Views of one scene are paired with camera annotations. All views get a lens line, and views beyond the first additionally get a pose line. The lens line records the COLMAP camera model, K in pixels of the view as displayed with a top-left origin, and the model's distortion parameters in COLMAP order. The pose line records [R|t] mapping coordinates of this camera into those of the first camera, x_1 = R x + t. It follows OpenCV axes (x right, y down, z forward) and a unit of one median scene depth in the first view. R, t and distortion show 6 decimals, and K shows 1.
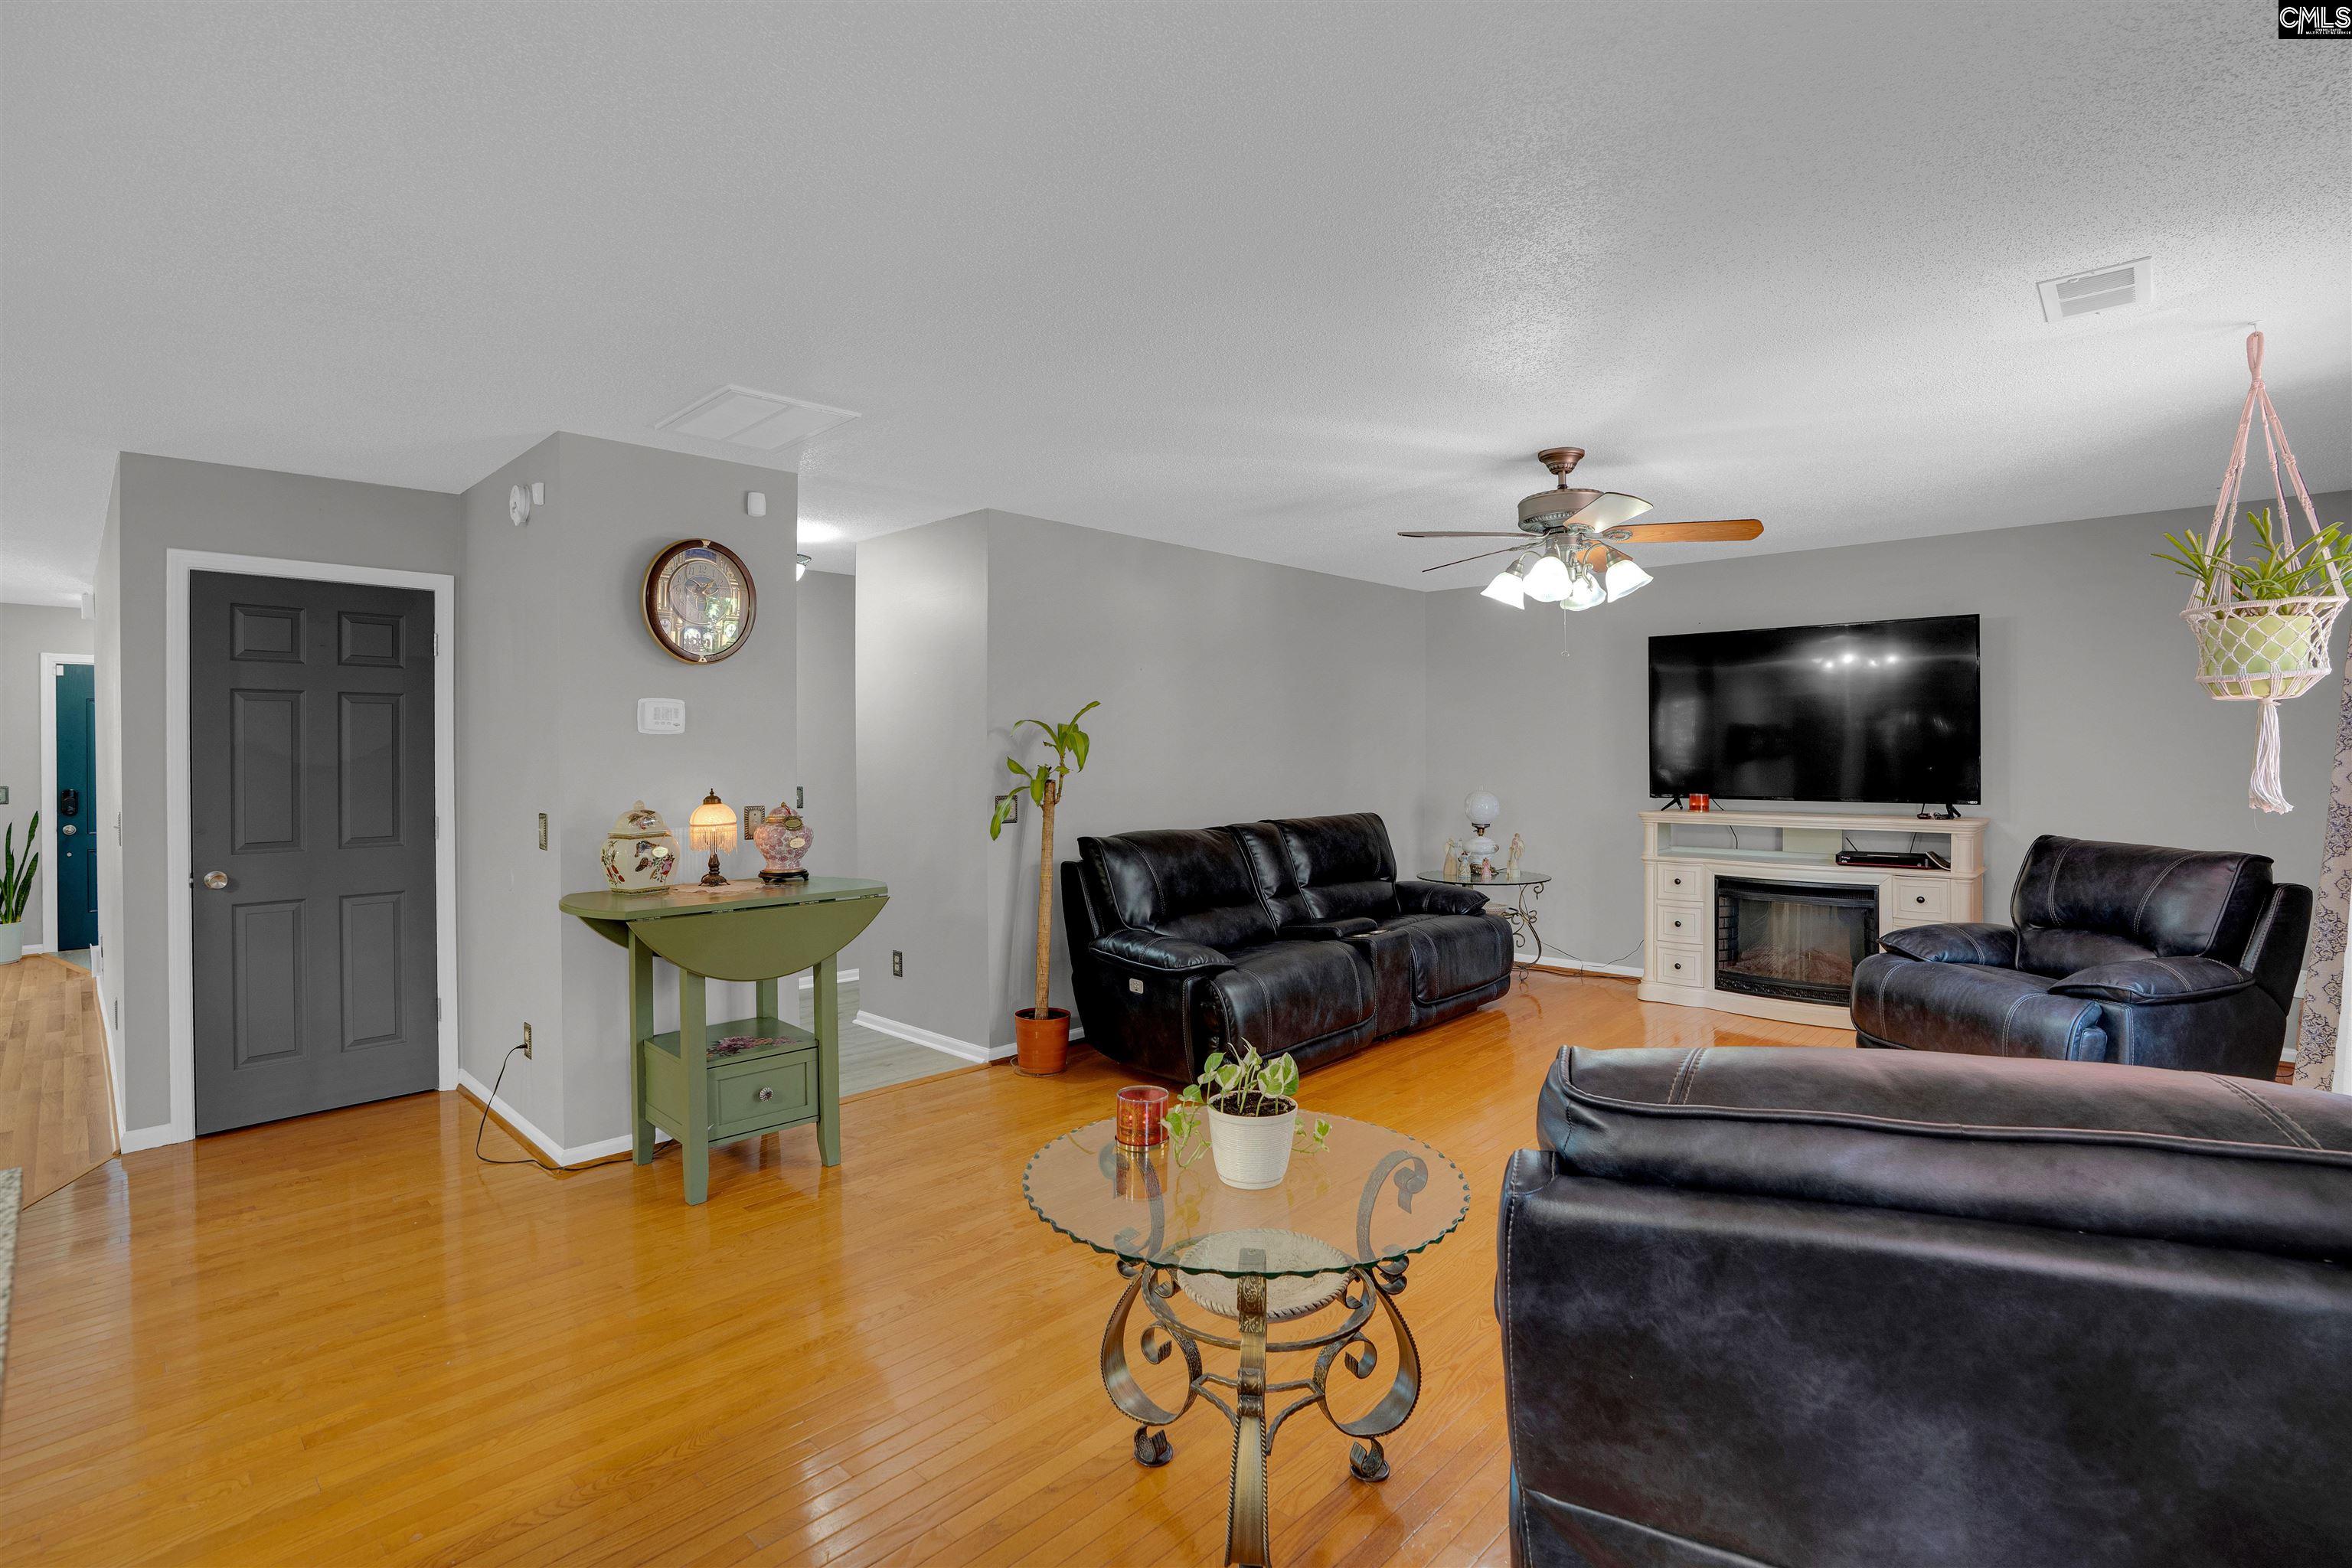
lens RADIAL K [[1116.1, 0, 1172.3], [0, 1116.1, 750.3], [0, 0, 1]] dist [-0.062705, 0.023128]
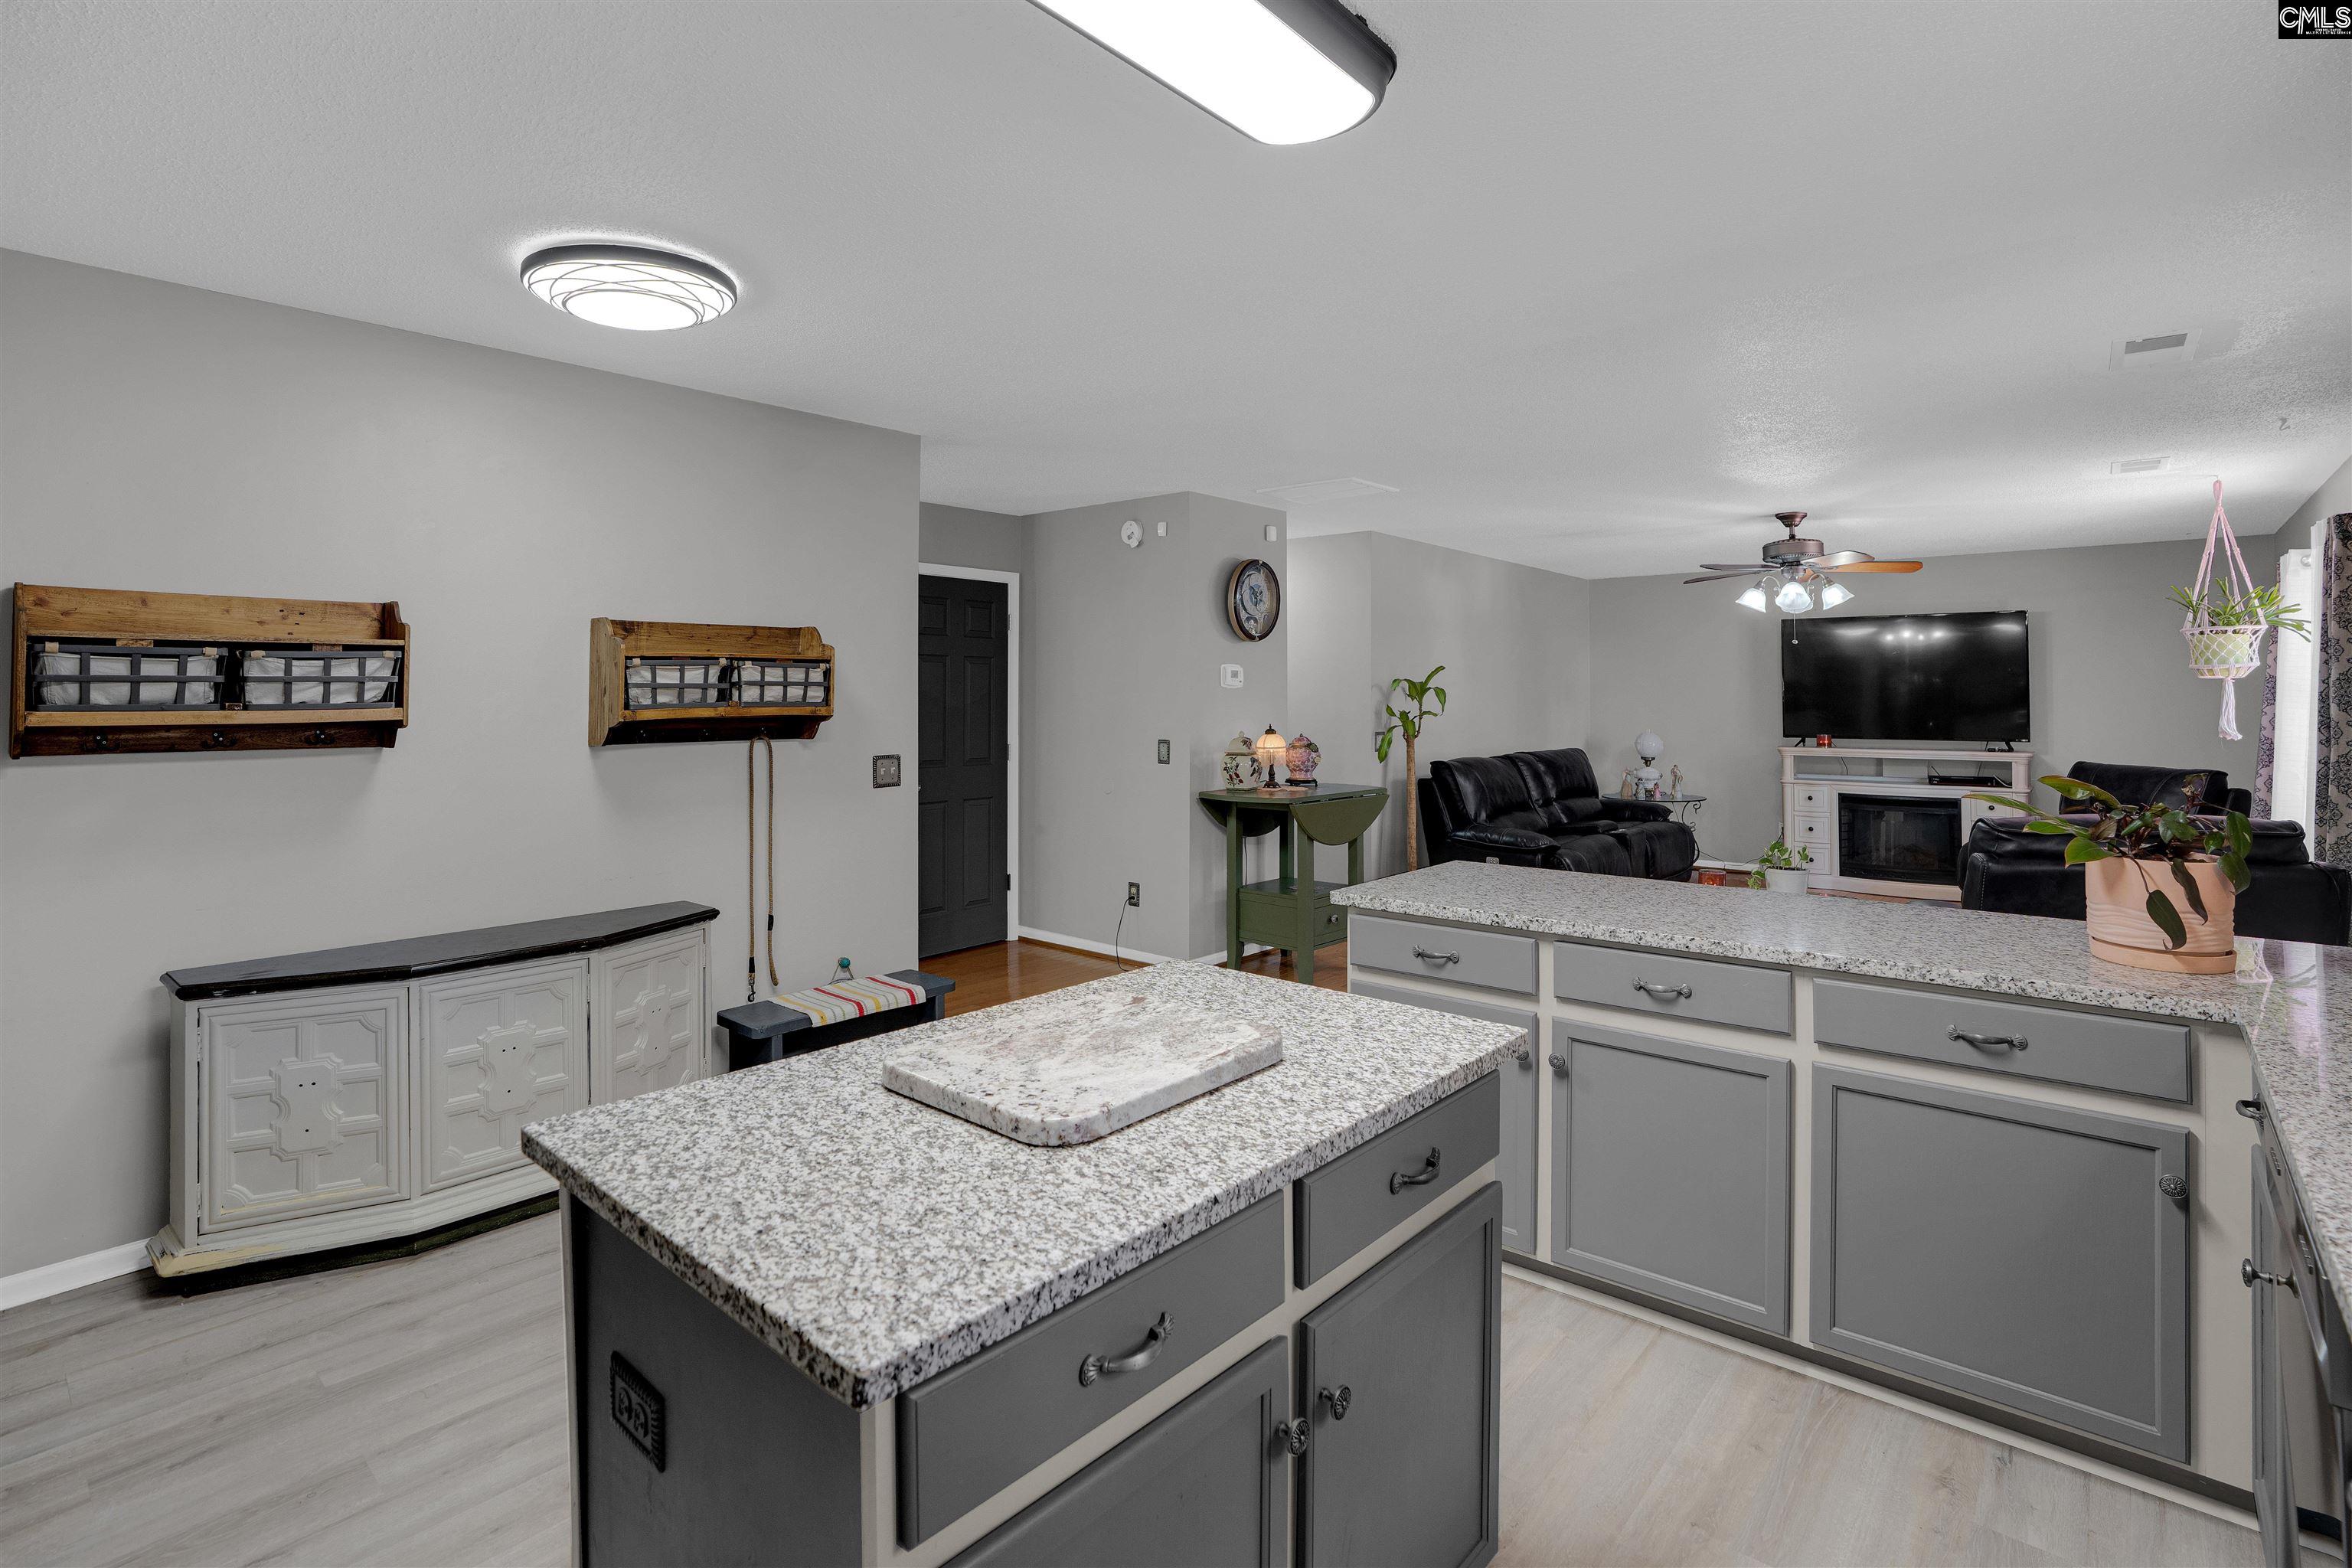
lens RADIAL K [[1134.4, 0, 1176.7], [0, 1134.4, 658.3], [0, 0, 1]] dist [-0.064488, 0.022646]
pose [[0.998988, 0.010439, 0.043739, -0.476738], [-0.008934, 0.999366, -0.034463, -0.000854], [-0.044071, 0.034037, 0.998448, -0.435614]]
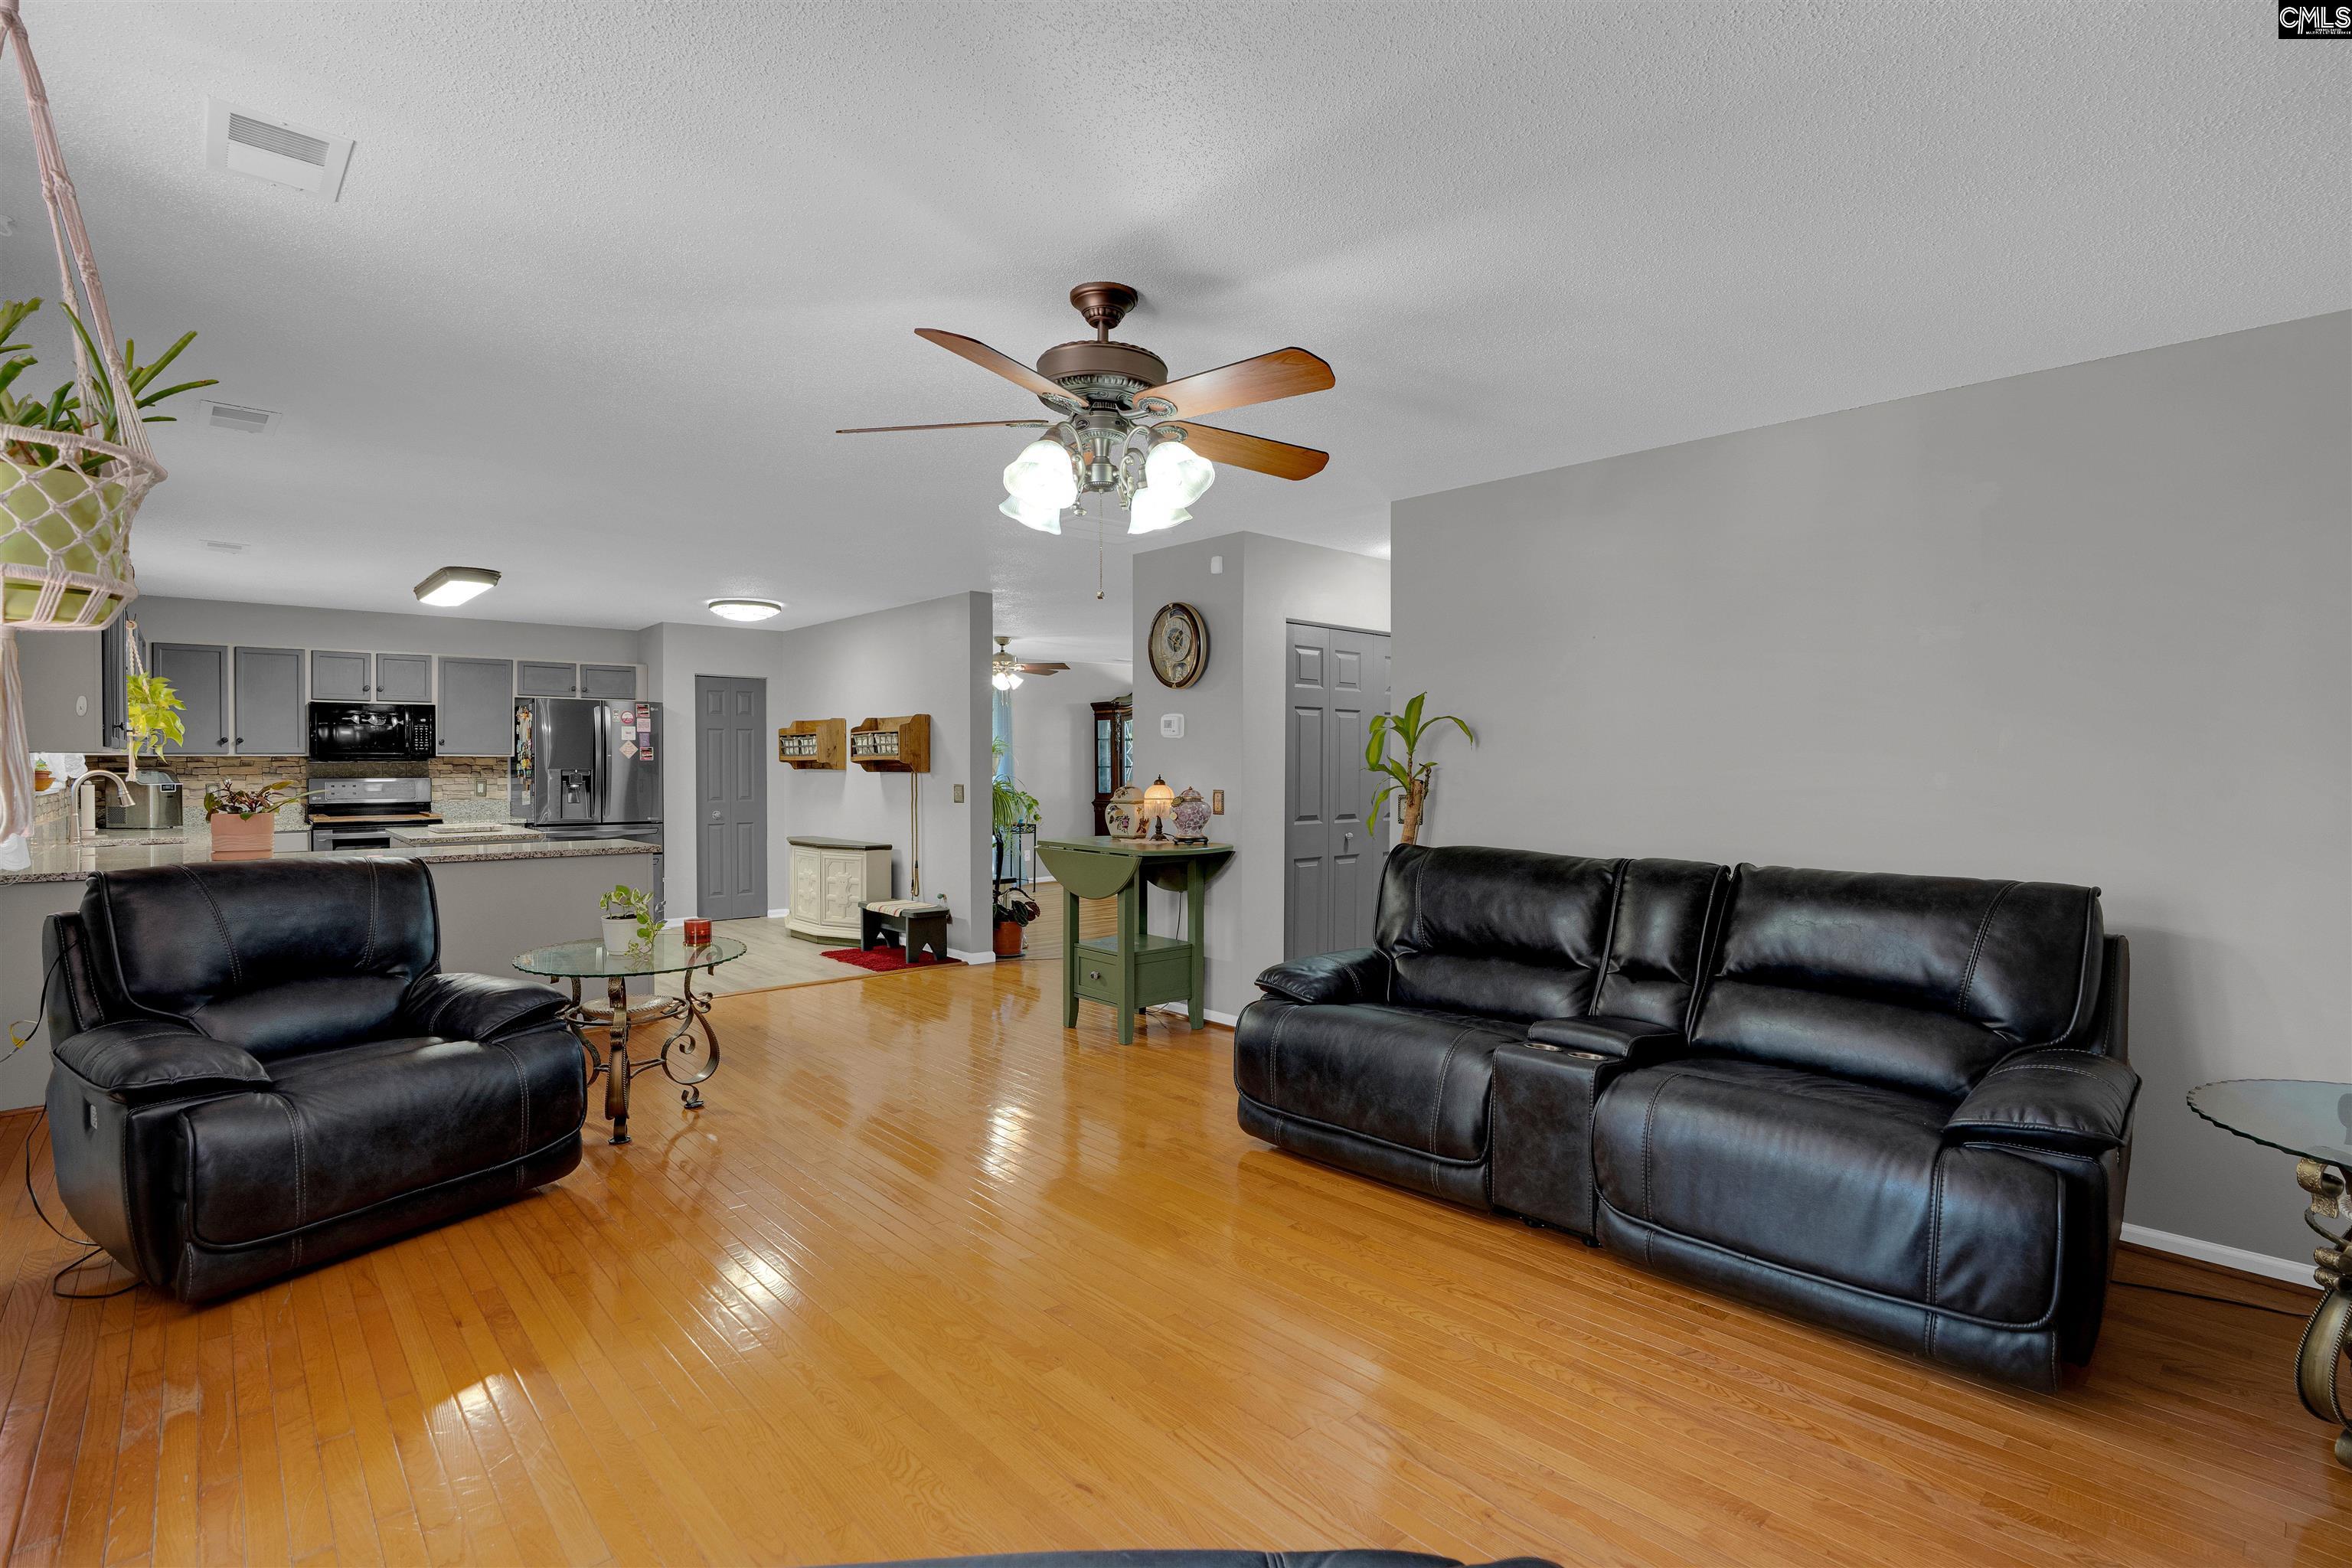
lens RADIAL K [[1120.5, 0, 1176.0], [0, 1120.5, 784.0], [0, 0, 1]] dist [-0.069362, 0.036117]
pose [[-0.068162, 0.029388, -0.997241, 0.821835], [-0.000149, 0.999566, 0.029467, 0.002699], [0.997674, 0.002157, -0.068128, 0.869542]]
